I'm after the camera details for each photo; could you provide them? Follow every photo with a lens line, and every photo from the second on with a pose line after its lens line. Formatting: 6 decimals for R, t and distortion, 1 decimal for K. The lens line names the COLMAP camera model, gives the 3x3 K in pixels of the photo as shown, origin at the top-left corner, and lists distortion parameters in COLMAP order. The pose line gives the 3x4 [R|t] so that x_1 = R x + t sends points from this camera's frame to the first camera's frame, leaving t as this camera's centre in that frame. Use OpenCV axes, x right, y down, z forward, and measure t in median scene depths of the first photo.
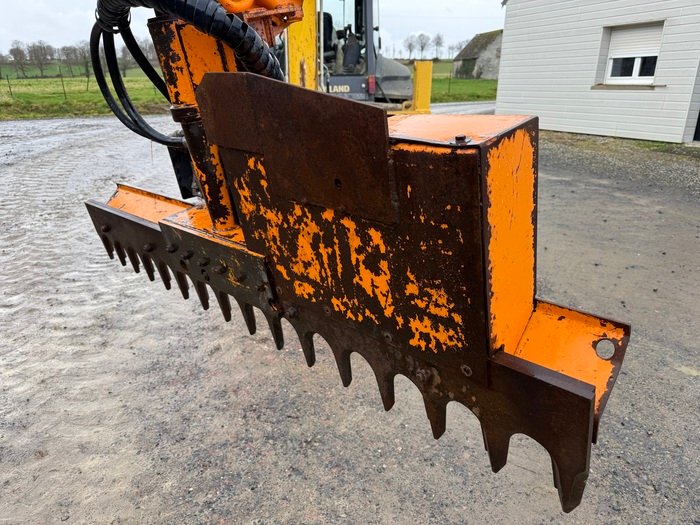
lens RADIAL K [[481.5, 0, 350.0], [0, 481.5, 262.5], [0, 0, 1]] dist [0.047072, -0.059399]
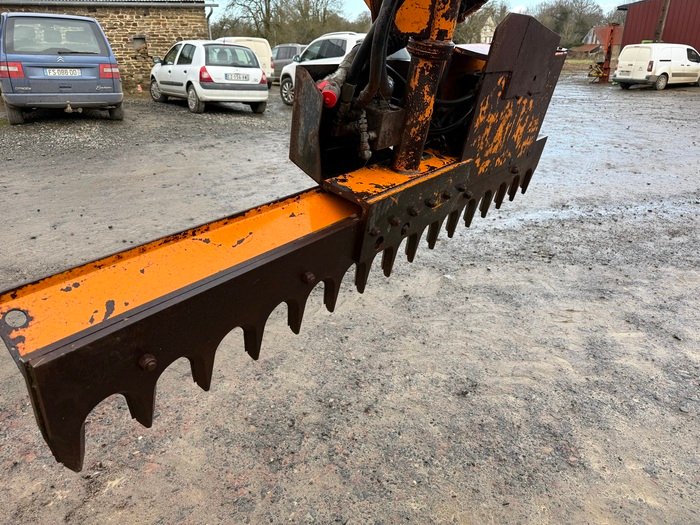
lens RADIAL K [[480.9, 0, 352.5], [0, 480.9, 260.5], [0, 0, 1]] dist [0.054260, -0.061309]
pose [[-0.122265, -0.388961, 0.913105, -0.882515], [0.339177, 0.848243, 0.406747, -0.256600], [-0.932743, 0.359435, 0.028216, 0.850132]]
